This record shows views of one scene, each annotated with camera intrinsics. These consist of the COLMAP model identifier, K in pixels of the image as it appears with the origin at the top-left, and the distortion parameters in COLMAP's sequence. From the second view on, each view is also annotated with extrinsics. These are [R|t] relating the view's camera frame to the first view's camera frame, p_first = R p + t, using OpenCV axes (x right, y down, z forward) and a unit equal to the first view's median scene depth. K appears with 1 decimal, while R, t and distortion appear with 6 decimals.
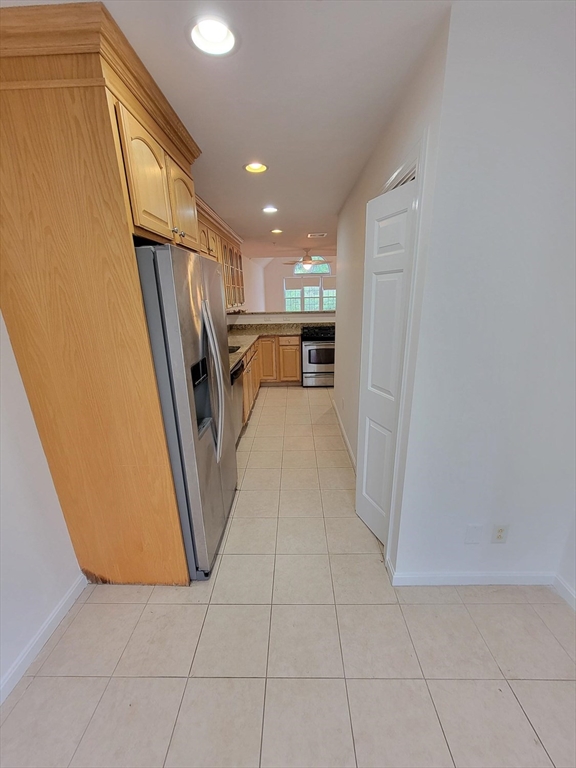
lens RADIAL K [[314.3, 0, 288.9], [0, 314.3, 390.2], [0, 0, 1]] dist [-0.003721, -0.000105]
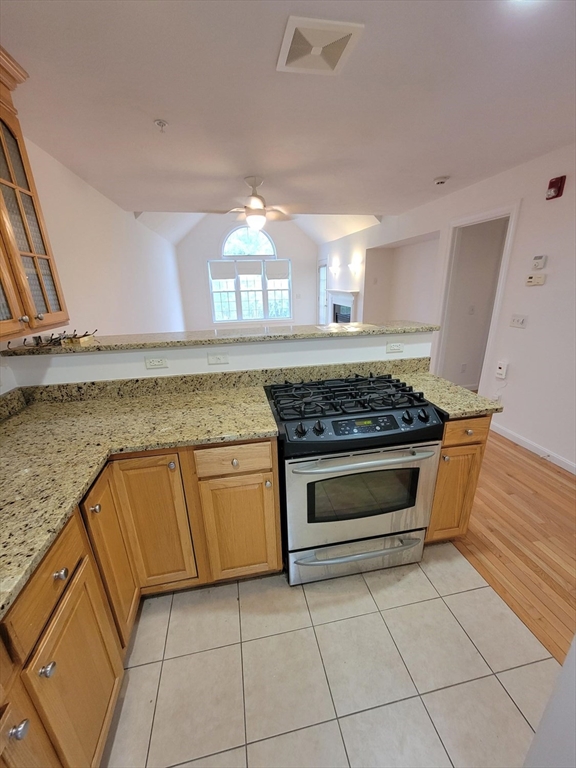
lens RADIAL K [[314.3, 0, 288.9], [0, 314.3, 390.2], [0, 0, 1]] dist [-0.003721, -0.000105]
pose [[0.976846, -0.070551, 0.201979, -0.003795], [0.066326, 0.997416, 0.027616, -0.209550], [-0.203405, -0.013580, 0.979000, 0.701932]]
